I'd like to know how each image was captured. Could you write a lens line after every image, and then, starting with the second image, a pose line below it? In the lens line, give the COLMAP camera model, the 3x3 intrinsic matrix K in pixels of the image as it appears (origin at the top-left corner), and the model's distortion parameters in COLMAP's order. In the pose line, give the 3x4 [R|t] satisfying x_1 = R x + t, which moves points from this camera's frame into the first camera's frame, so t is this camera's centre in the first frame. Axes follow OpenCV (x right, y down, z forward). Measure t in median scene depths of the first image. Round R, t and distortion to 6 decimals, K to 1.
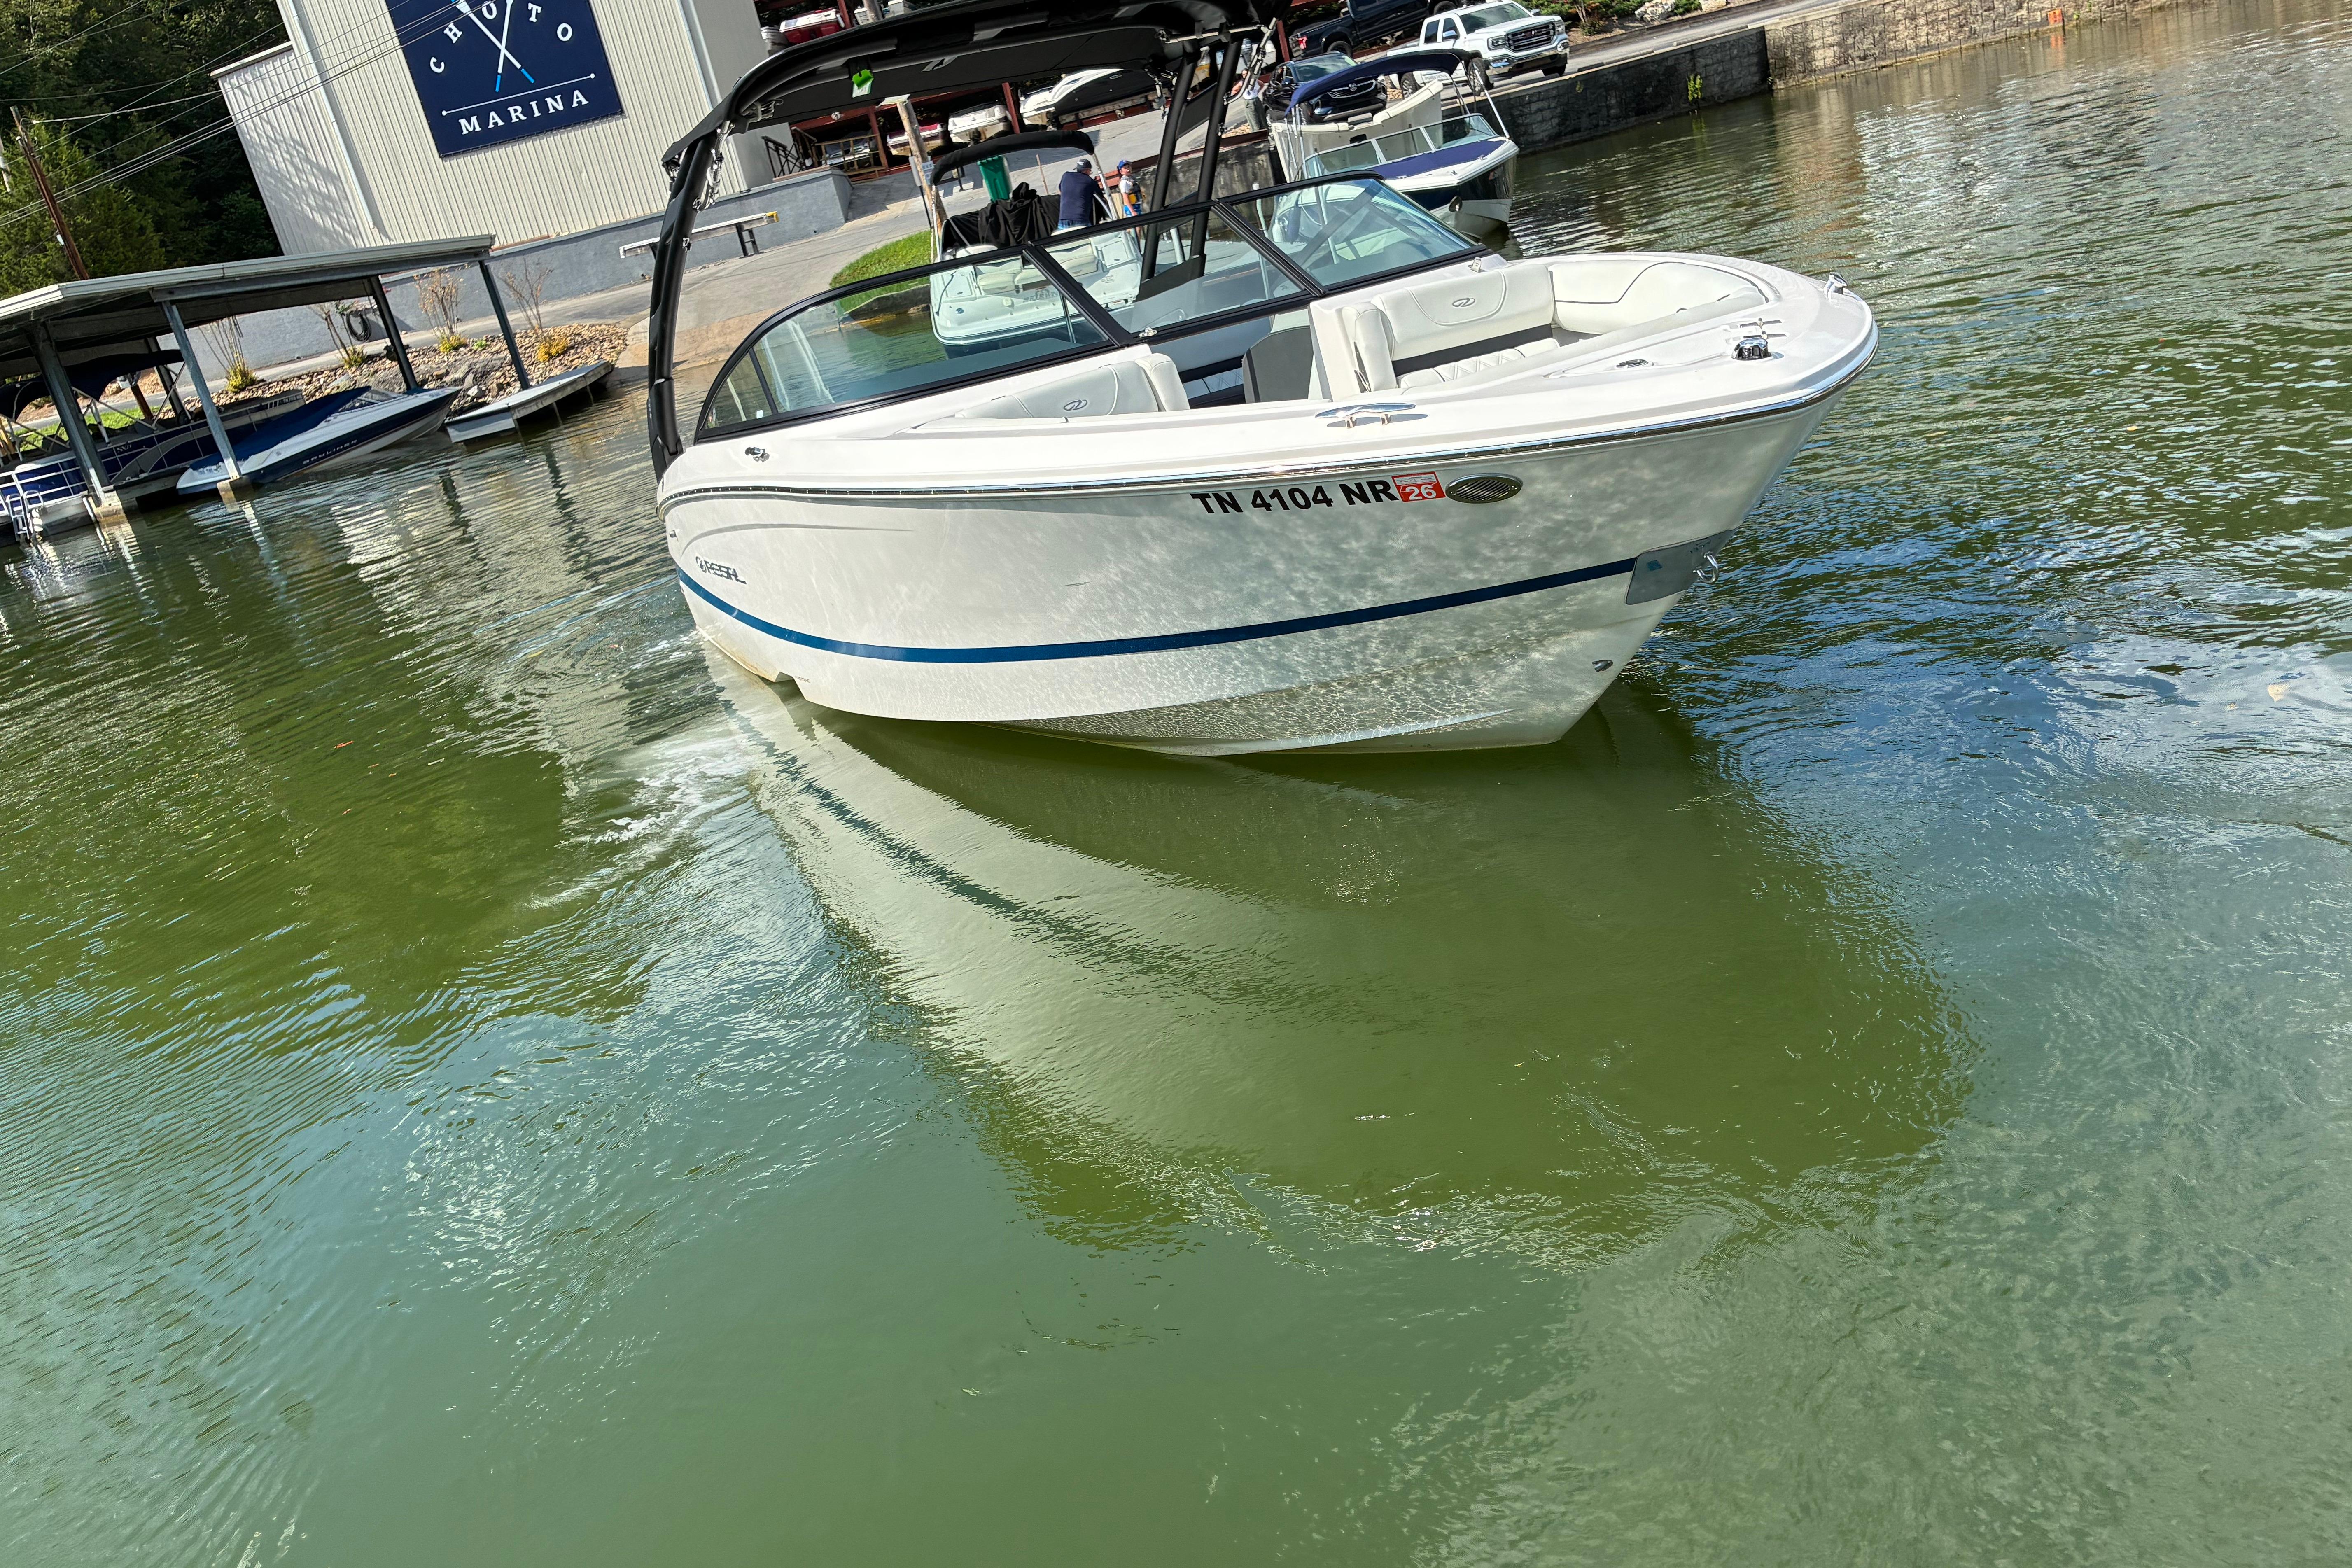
lens RADIAL K [[1814.6, 0, 1182.7], [0, 1814.6, 775.1], [0, 0, 1]] dist [0.028879, -0.024609]
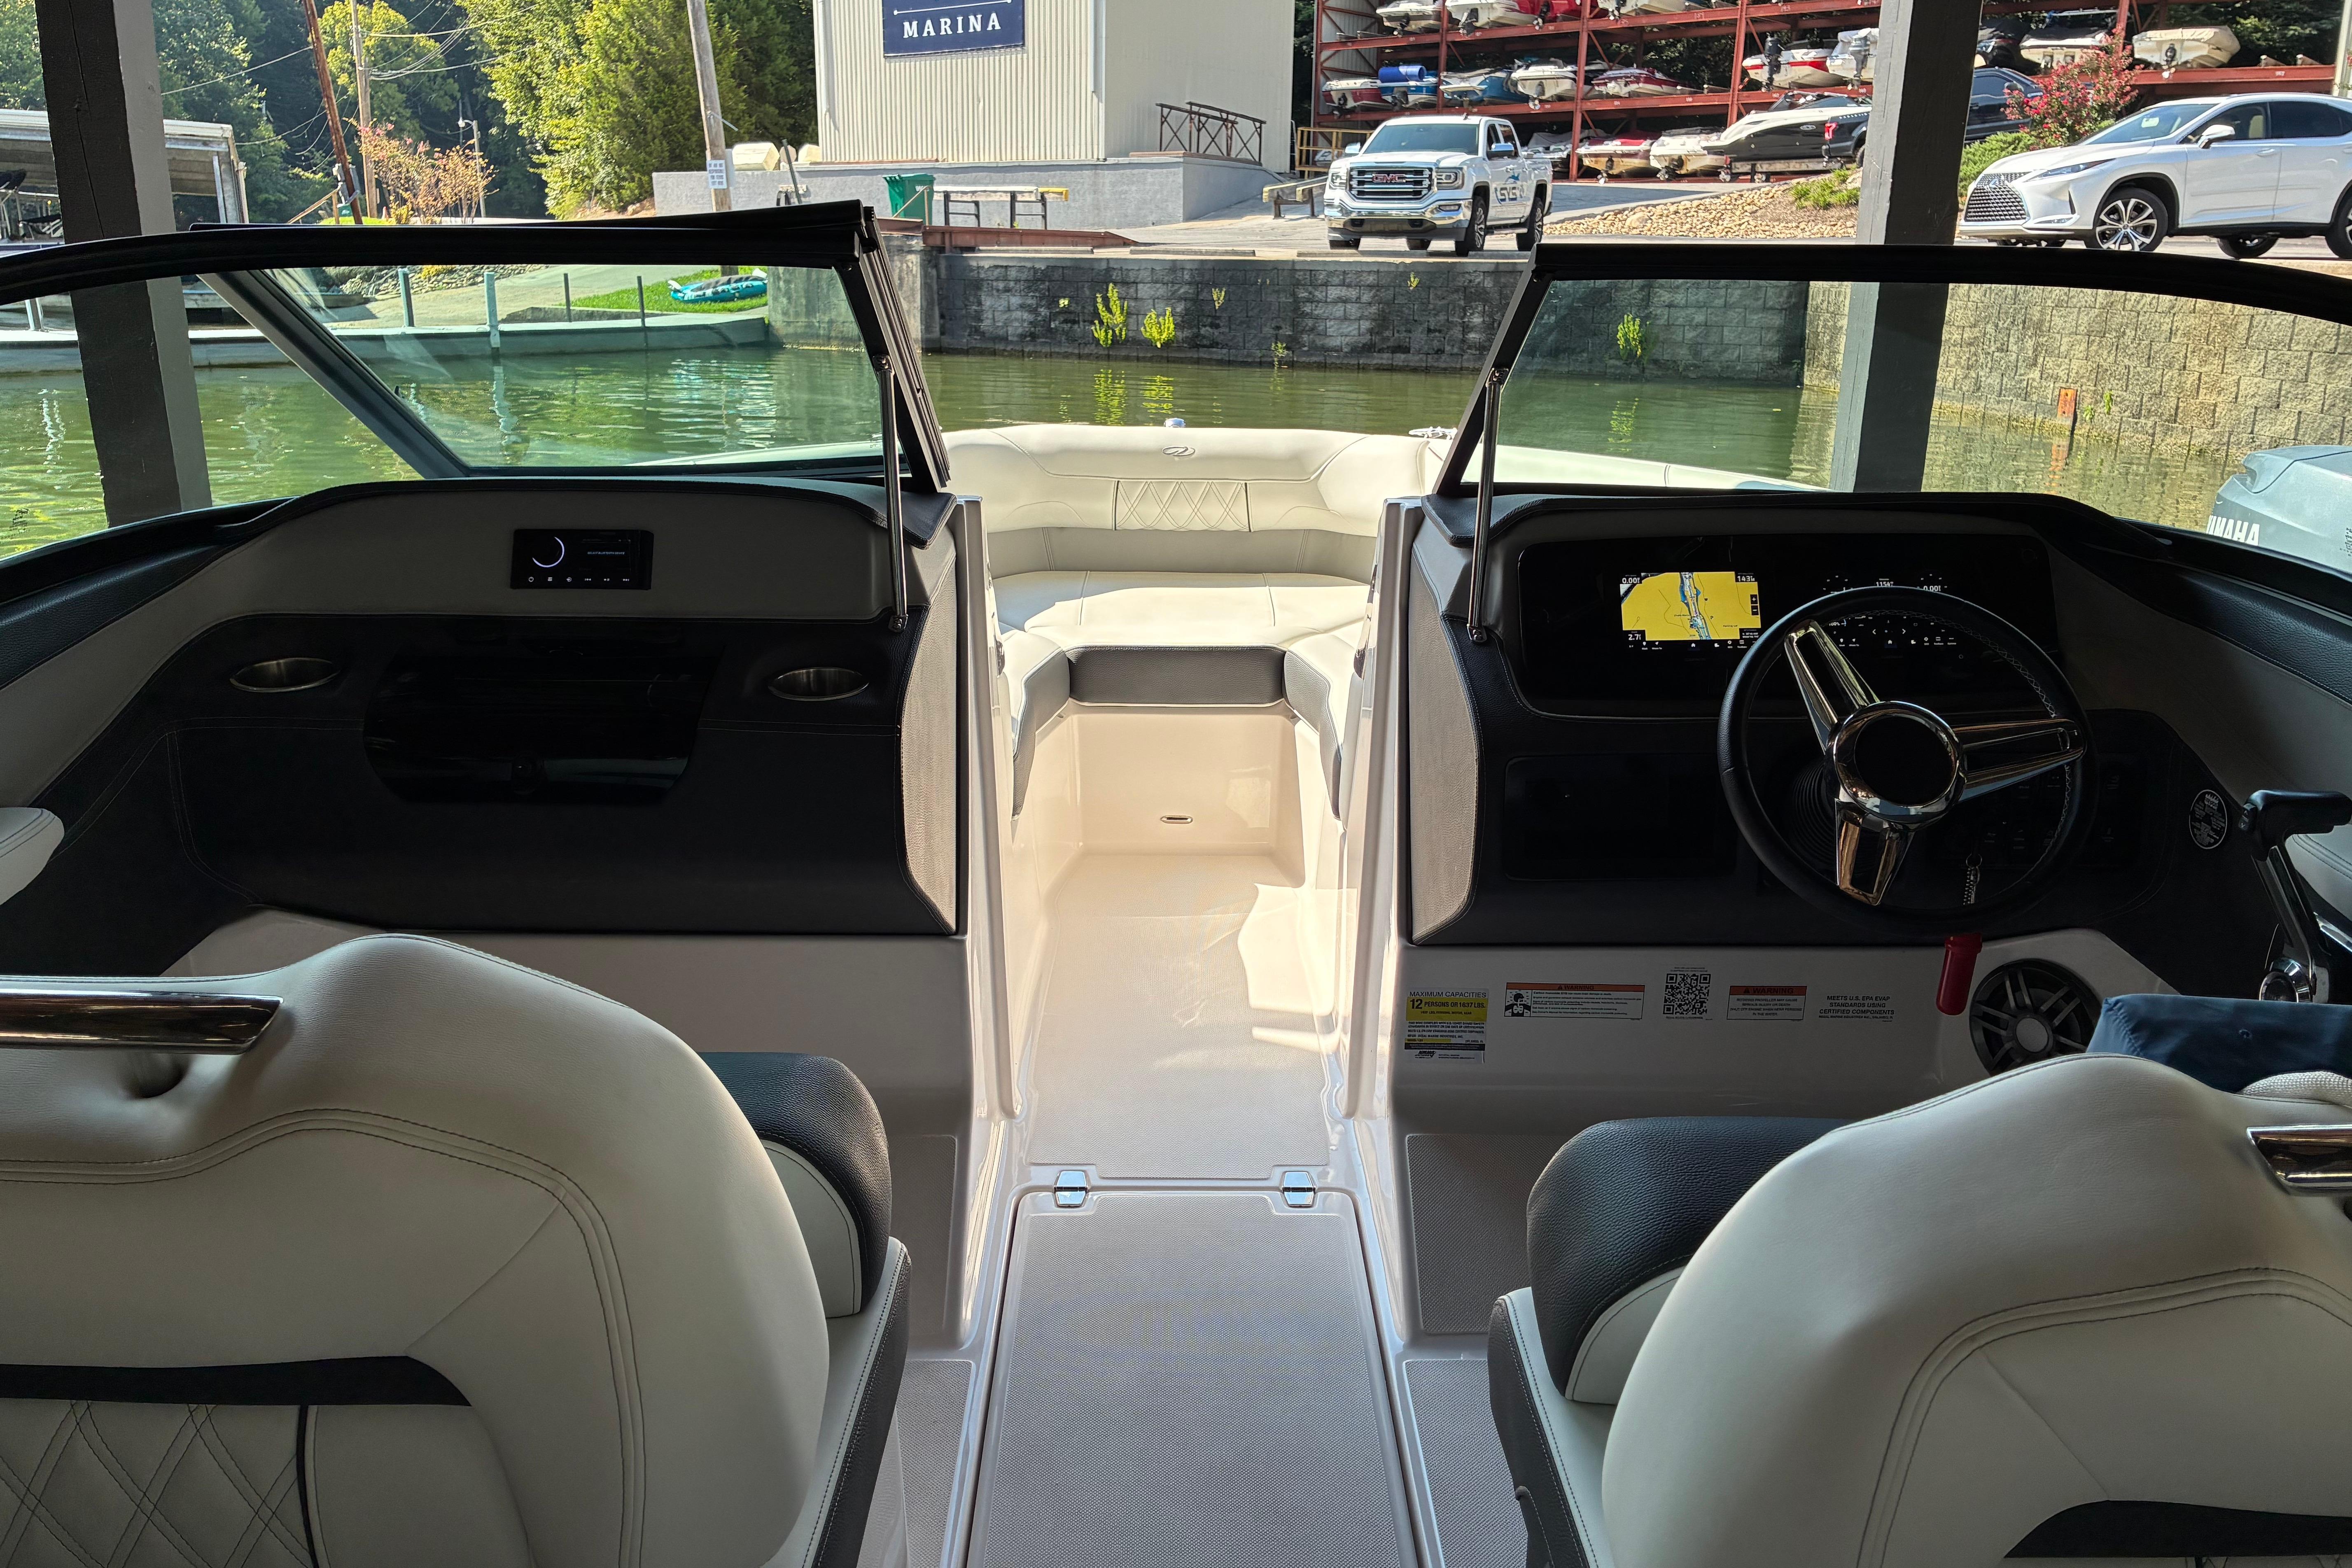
lens RADIAL K [[1814.6, 0, 1170.1], [0, 1814.6, 755.1], [0, 0, 1]] dist [0.028879, -0.024609]
pose [[0.732271, 0.399725, -0.551361, 0.529236], [-0.386035, 0.910619, 0.147480, -0.284259], [0.561031, 0.104849, 0.821128, 0.469968]]
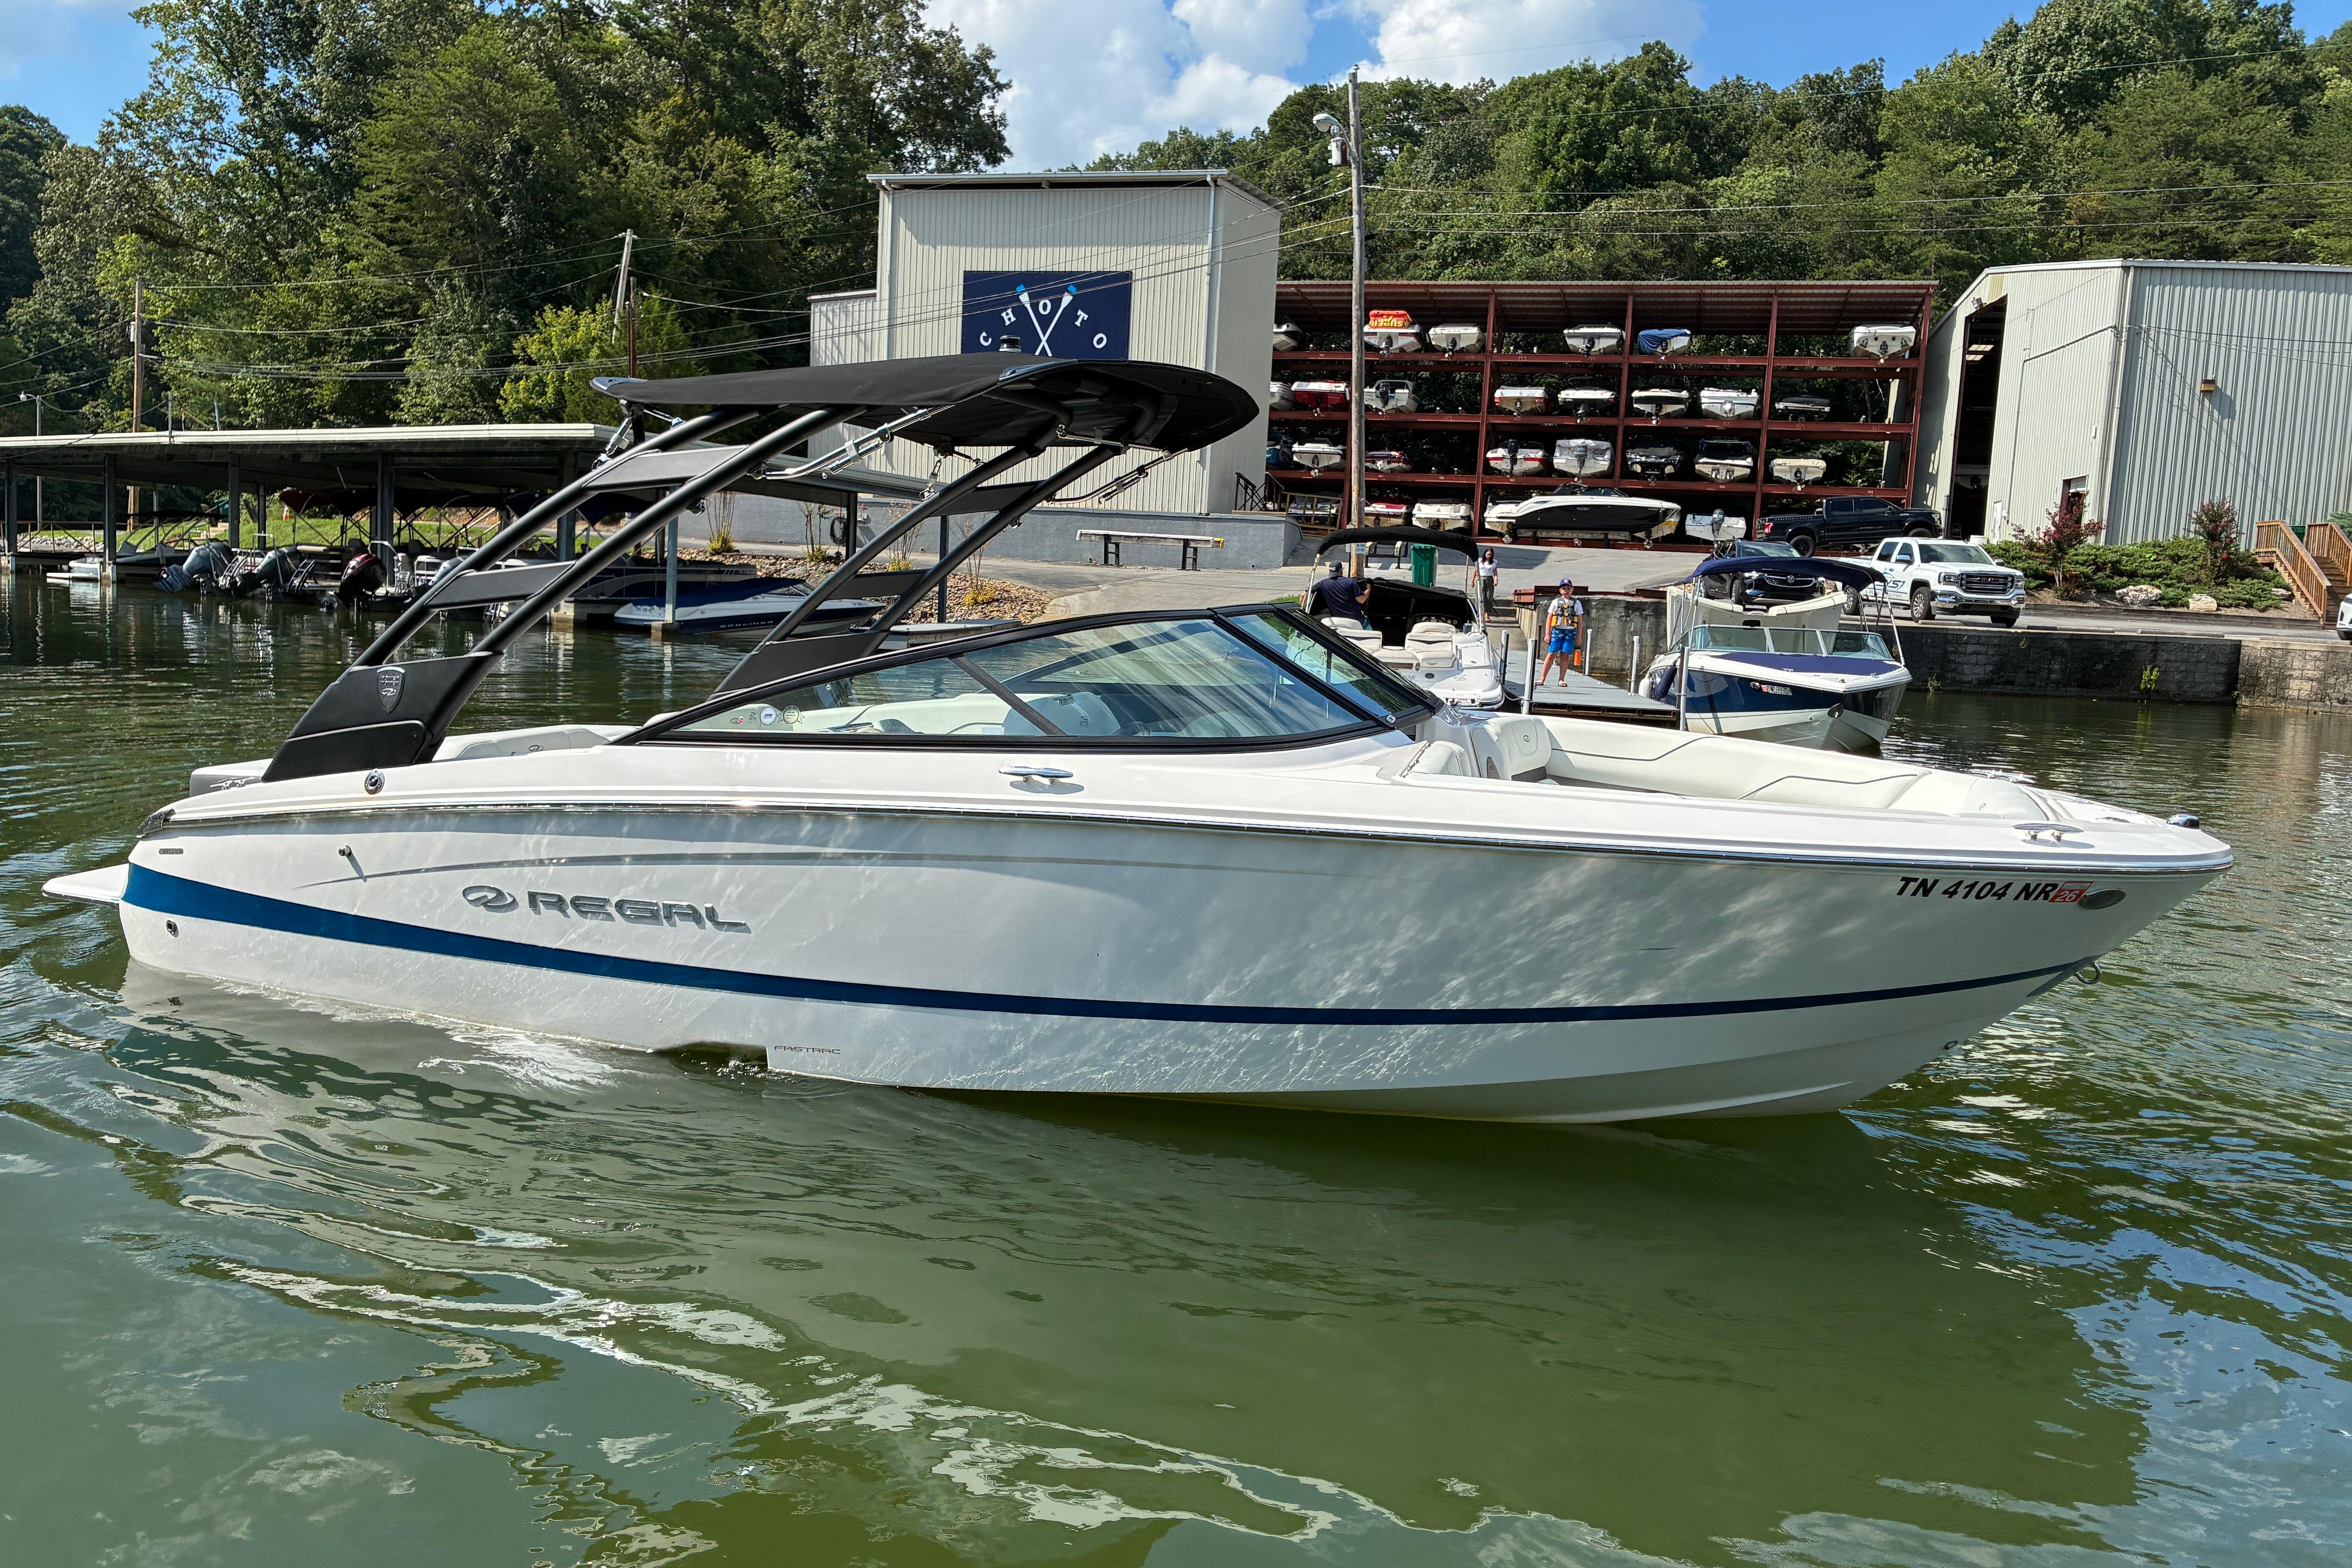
lens RADIAL K [[1814.6, 0, 1155.2], [0, 1814.6, 774.1], [0, 0, 1]] dist [0.028879, -0.024609]
pose [[0.927707, 0.300093, -0.222044, 0.022899], [-0.337342, 0.928640, -0.154366, -0.004029], [0.159875, 0.218111, 0.962740, -0.000752]]
